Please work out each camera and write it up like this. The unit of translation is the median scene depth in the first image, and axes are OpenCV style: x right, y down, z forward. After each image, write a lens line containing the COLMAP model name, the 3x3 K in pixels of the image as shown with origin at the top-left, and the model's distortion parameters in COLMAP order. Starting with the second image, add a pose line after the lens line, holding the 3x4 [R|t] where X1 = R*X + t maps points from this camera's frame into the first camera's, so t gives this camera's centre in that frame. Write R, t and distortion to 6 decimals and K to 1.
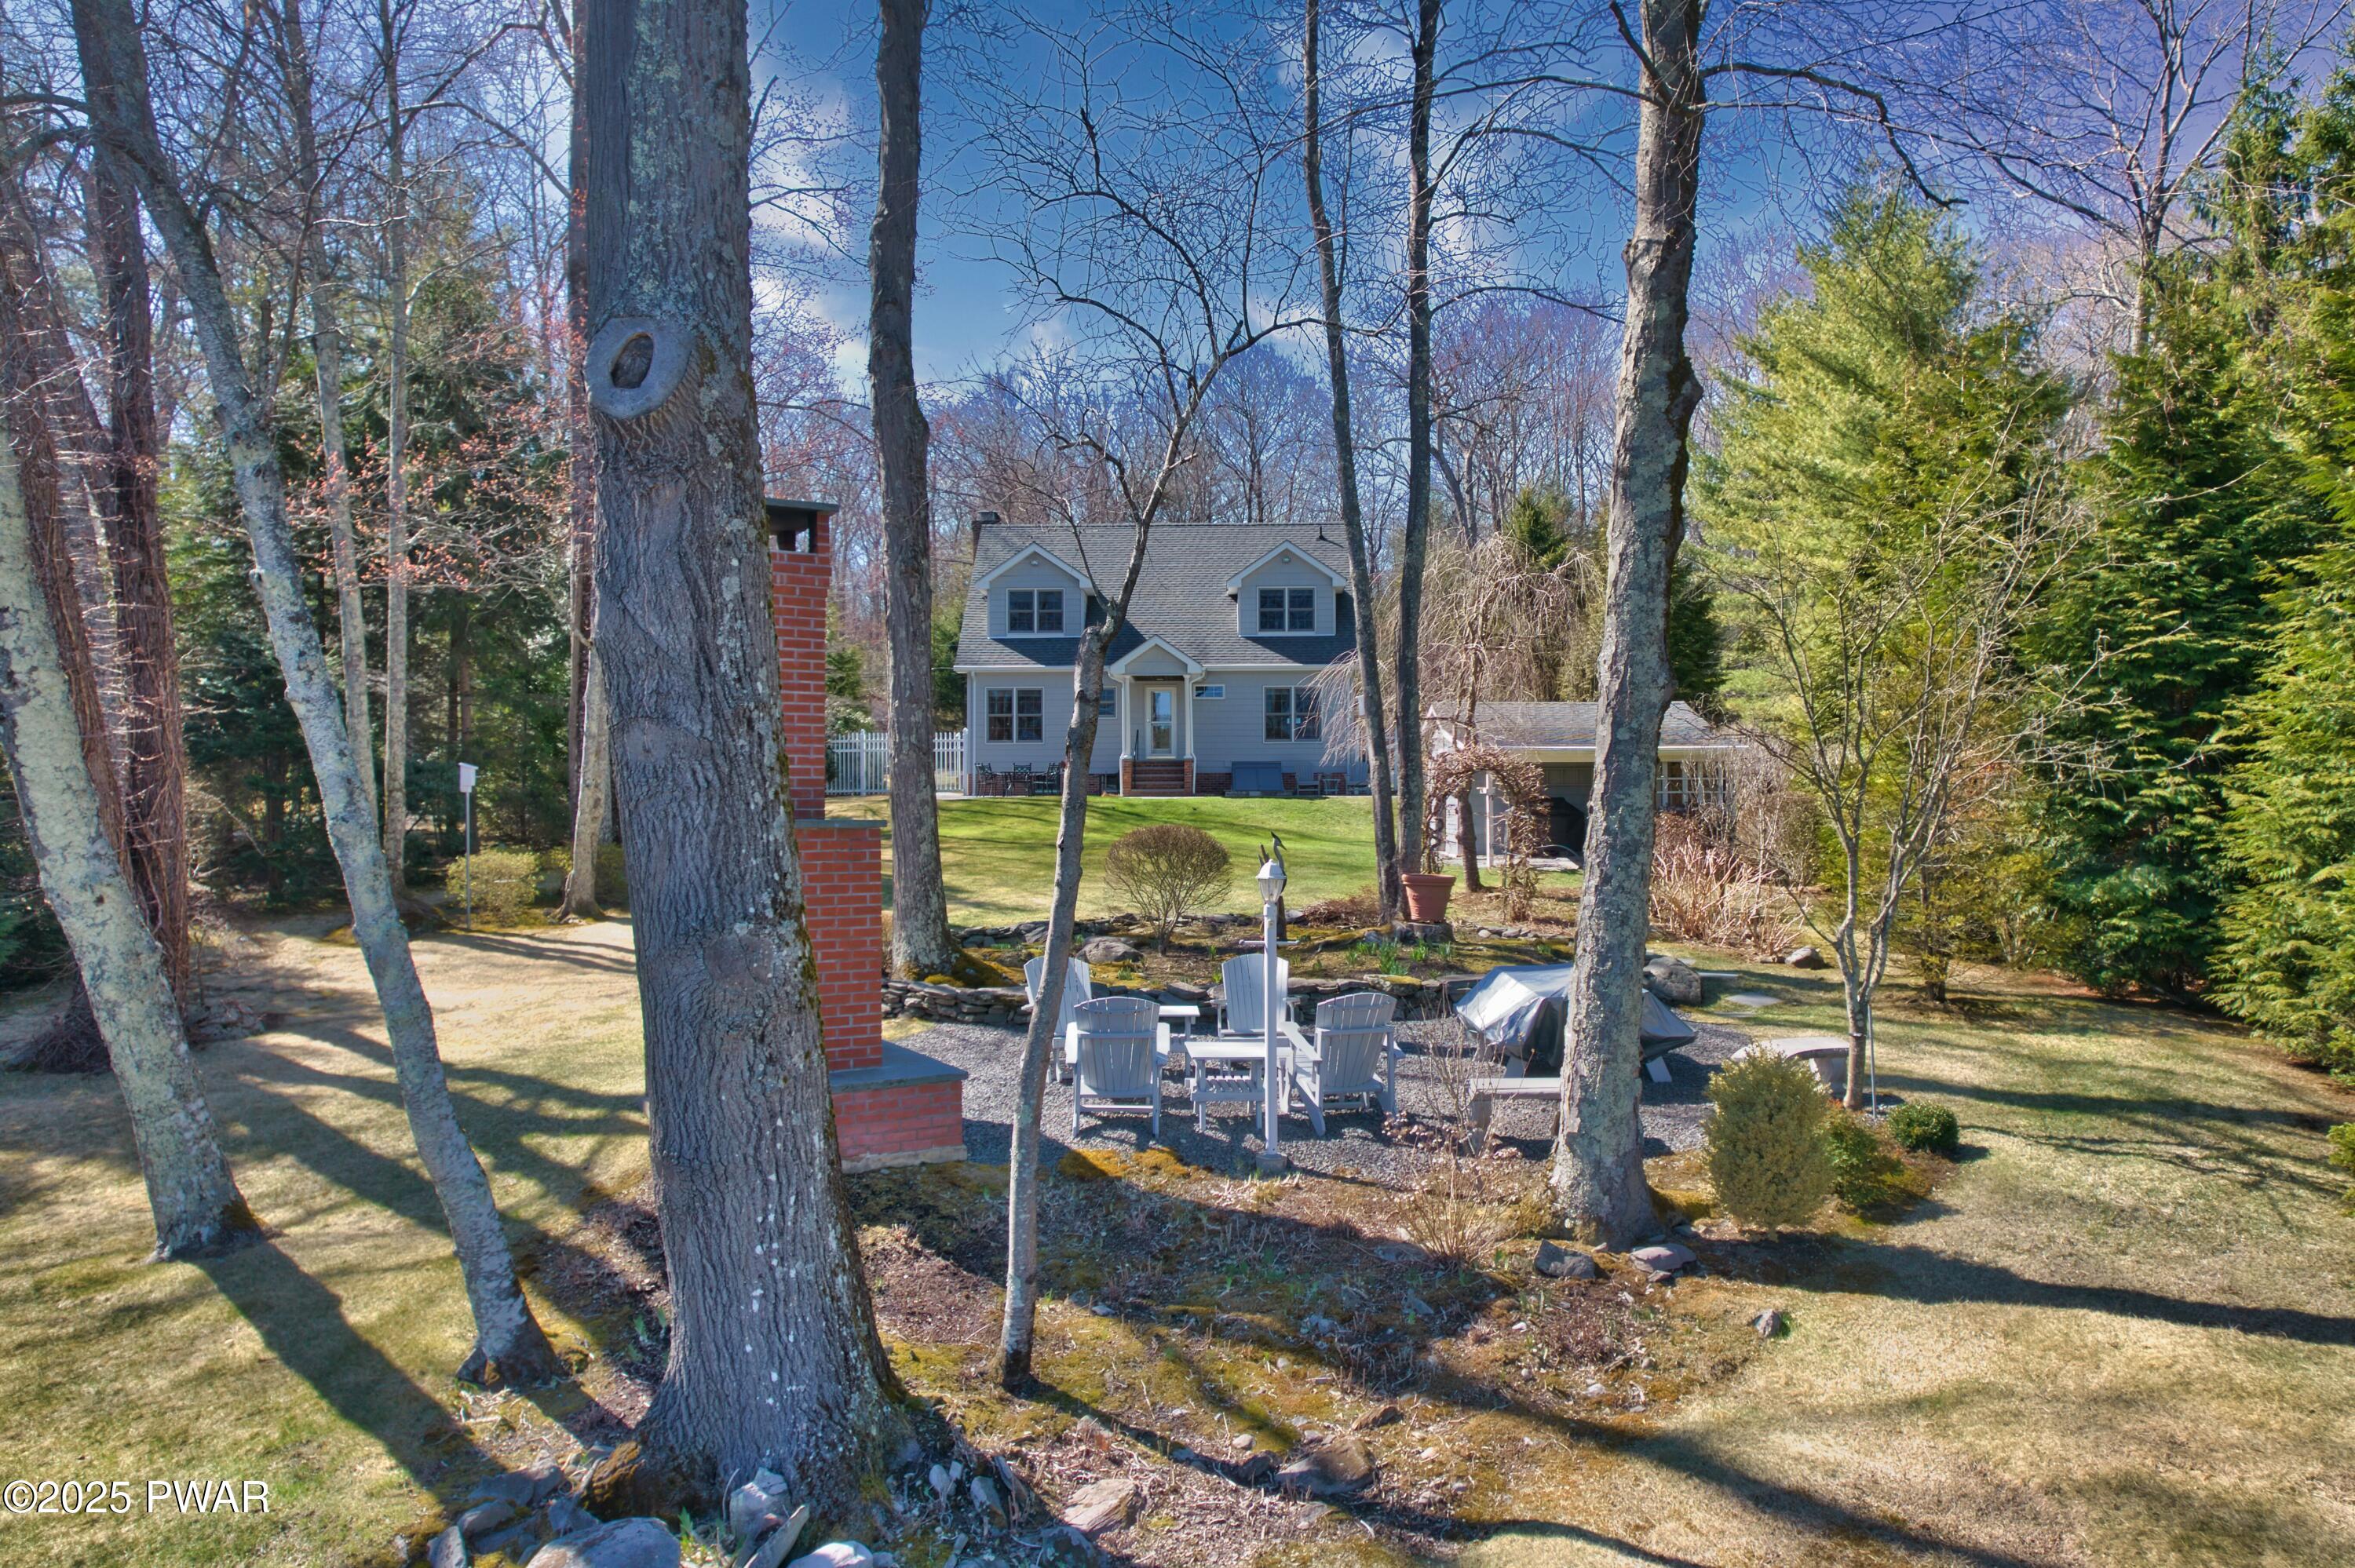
lens RADIAL K [[1527.3, 0, 1185.1], [0, 1527.3, 806.9], [0, 0, 1]] dist [-0.082032, 0.077770]
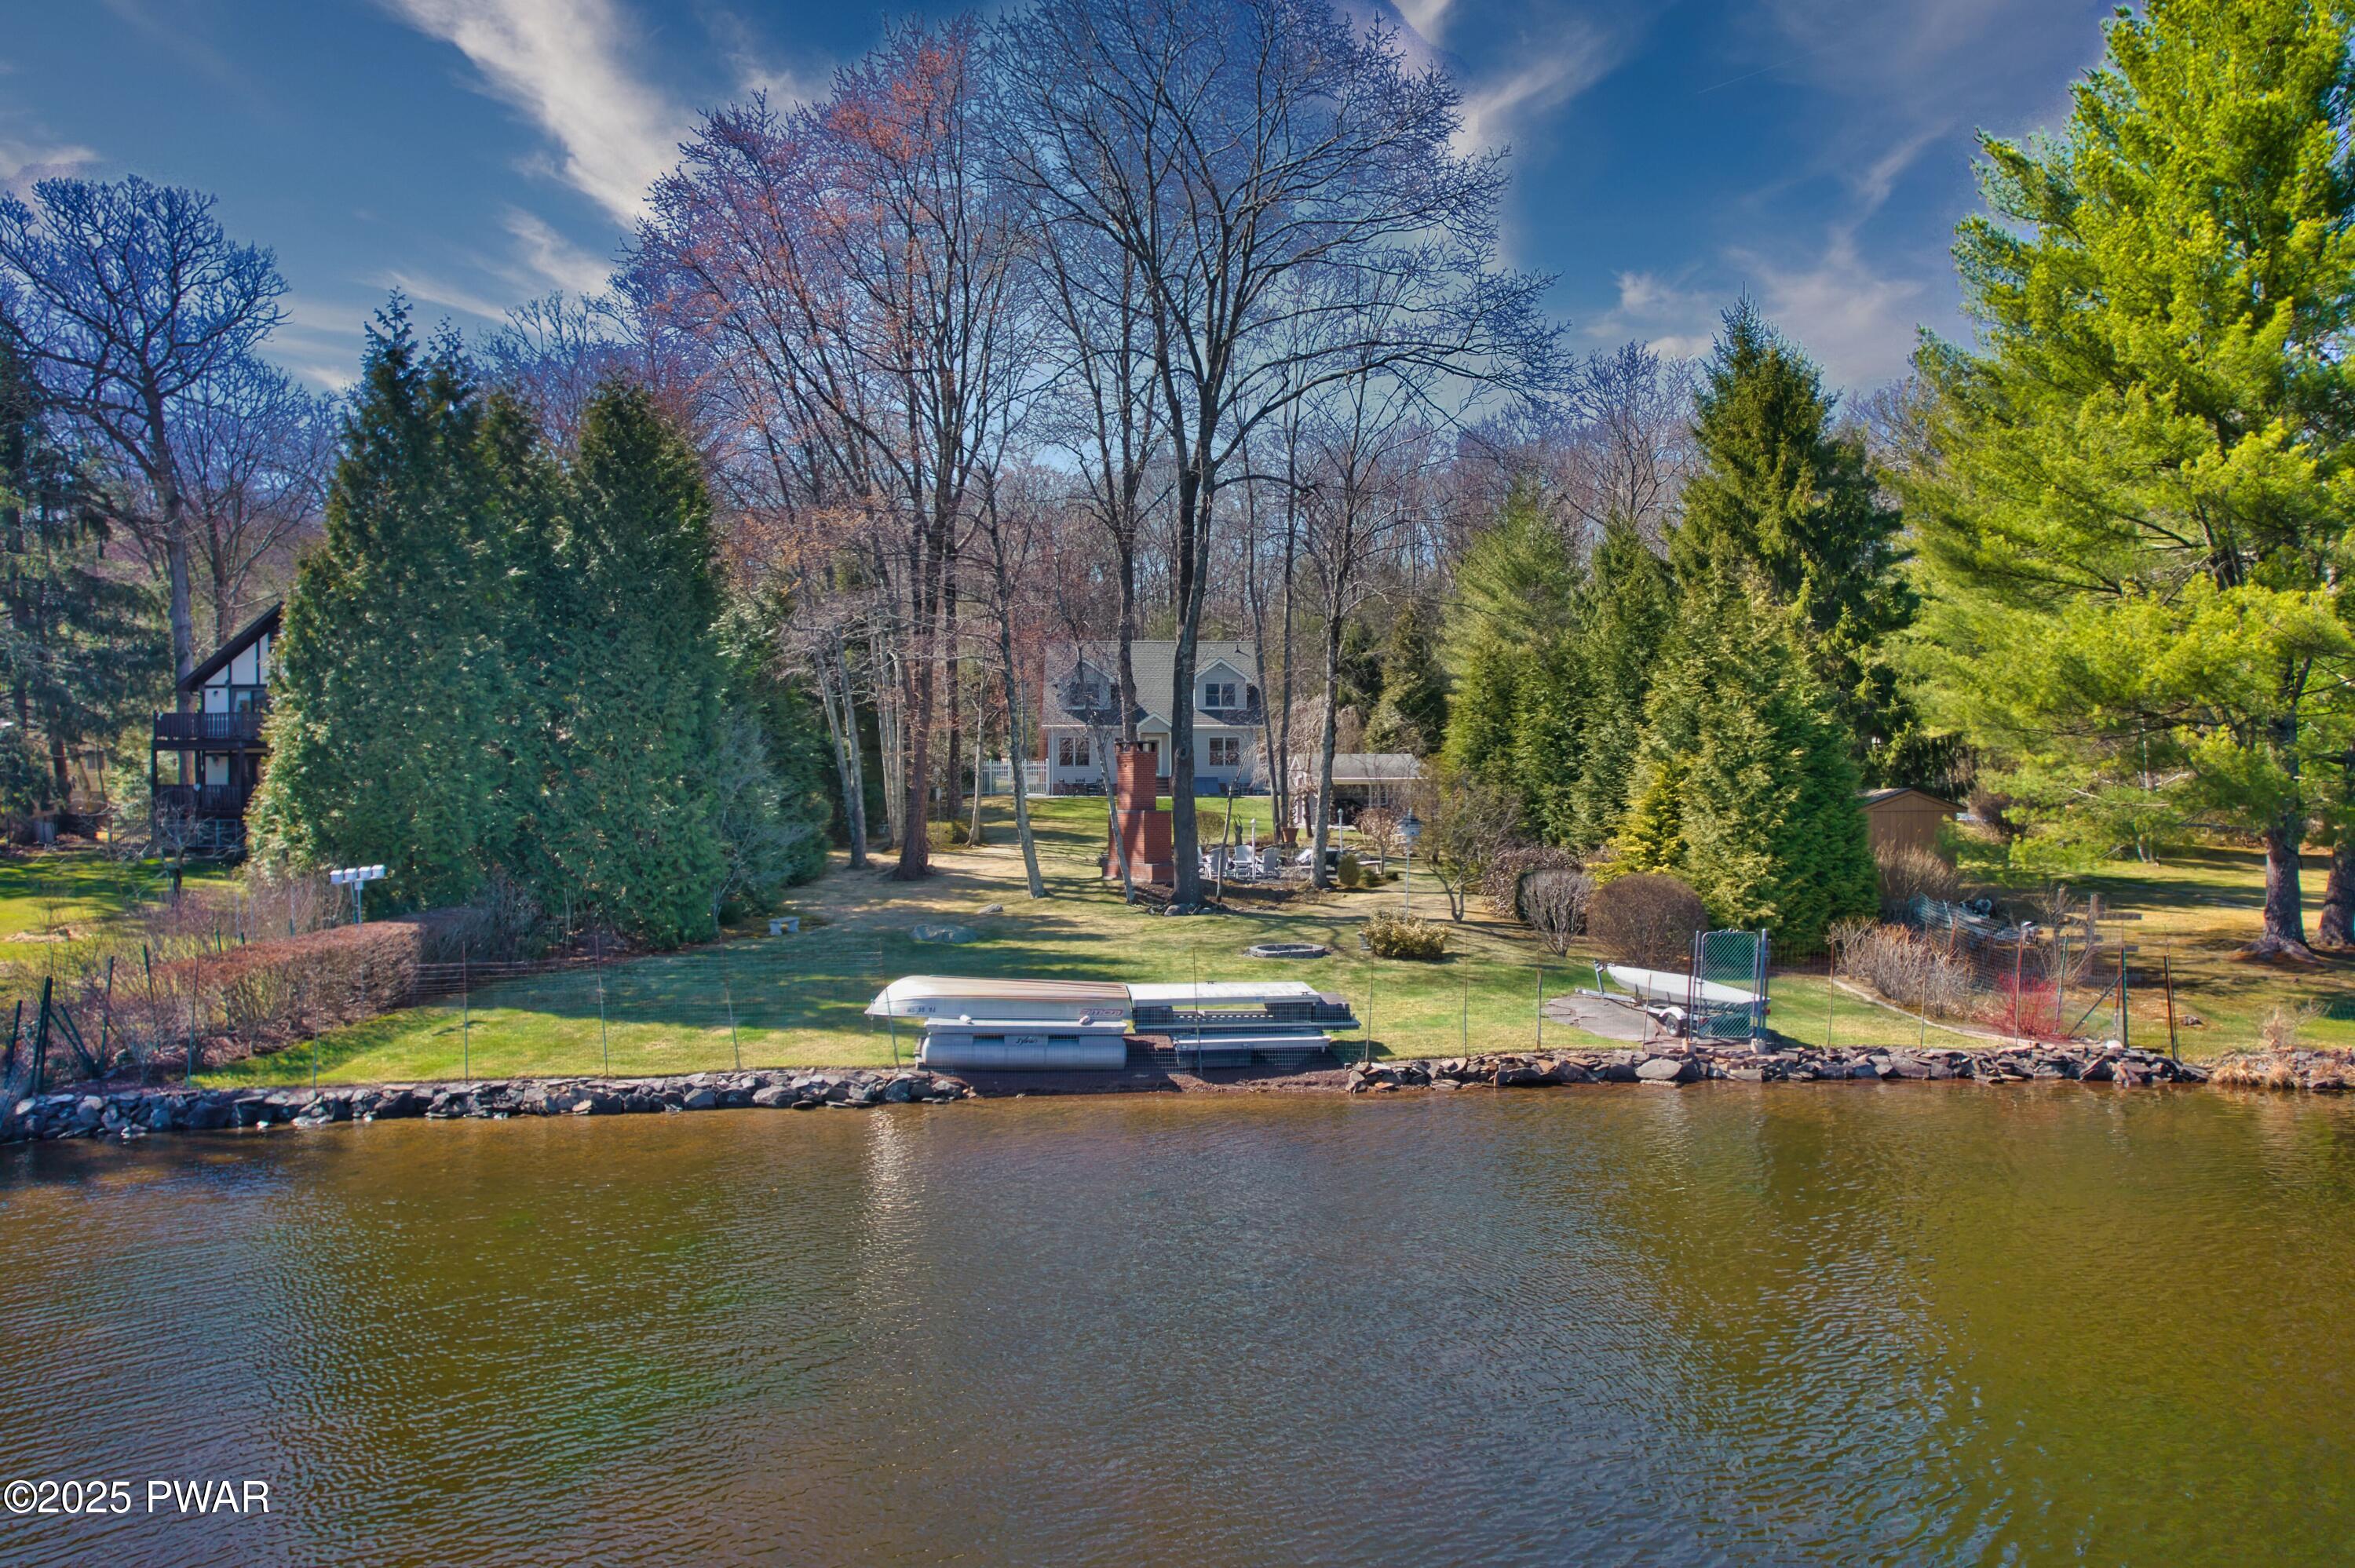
lens RADIAL K [[1527.3, 0, 1185.1], [0, 1527.3, 806.9], [0, 0, 1]] dist [-0.082032, 0.077770]
pose [[0.997121, 0.000403, 0.075825, -0.170772], [-0.001038, 0.999965, 0.008343, -0.013082], [-0.075819, -0.008397, 0.997086, -1.231004]]
